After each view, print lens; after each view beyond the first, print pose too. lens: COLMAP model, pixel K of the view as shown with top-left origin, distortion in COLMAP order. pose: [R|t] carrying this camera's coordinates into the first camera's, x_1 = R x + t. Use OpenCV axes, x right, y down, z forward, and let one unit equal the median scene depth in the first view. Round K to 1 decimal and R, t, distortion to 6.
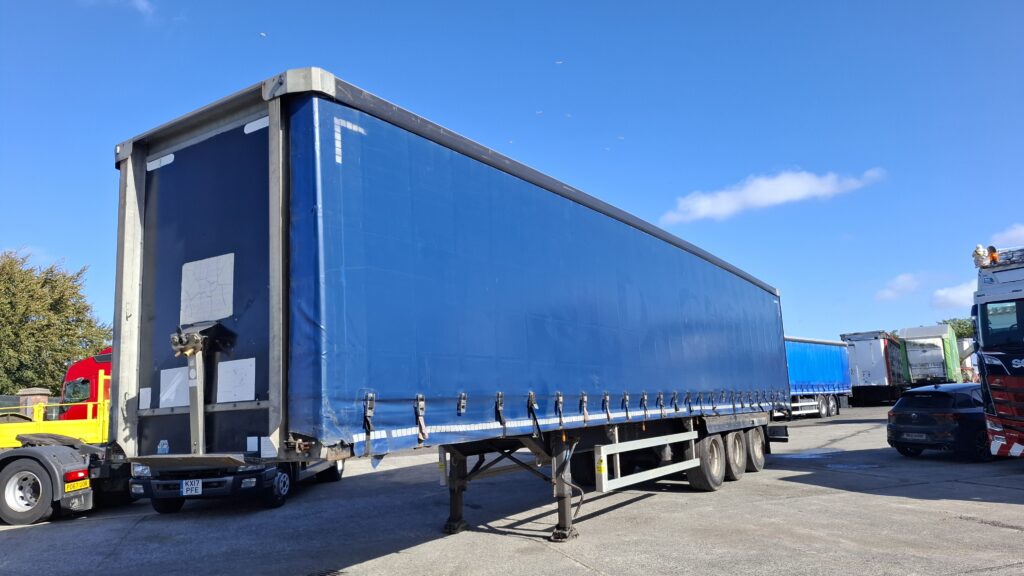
lens RADIAL K [[695.1, 0, 514.9], [0, 695.1, 287.5], [0, 0, 1]] dist [0.039300, -0.026512]
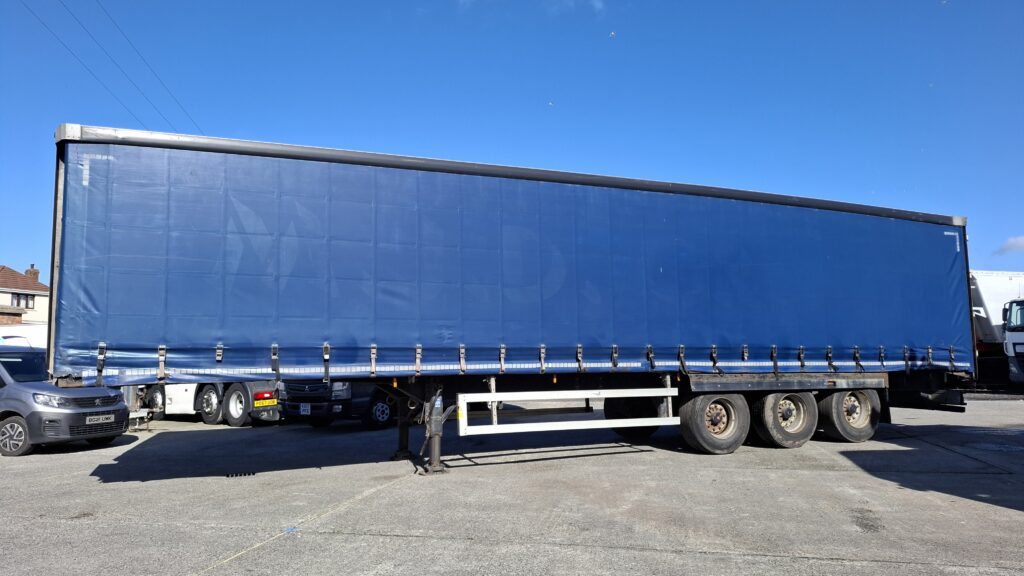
lens RADIAL K [[695.1, 0, 517.9], [0, 695.1, 281.4], [0, 0, 1]] dist [0.039300, -0.026512]
pose [[0.840669, -0.030461, -0.540693, 0.598850], [0.066581, 0.996656, 0.047372, 0.004948], [0.537441, -0.075824, 0.839885, 0.112494]]
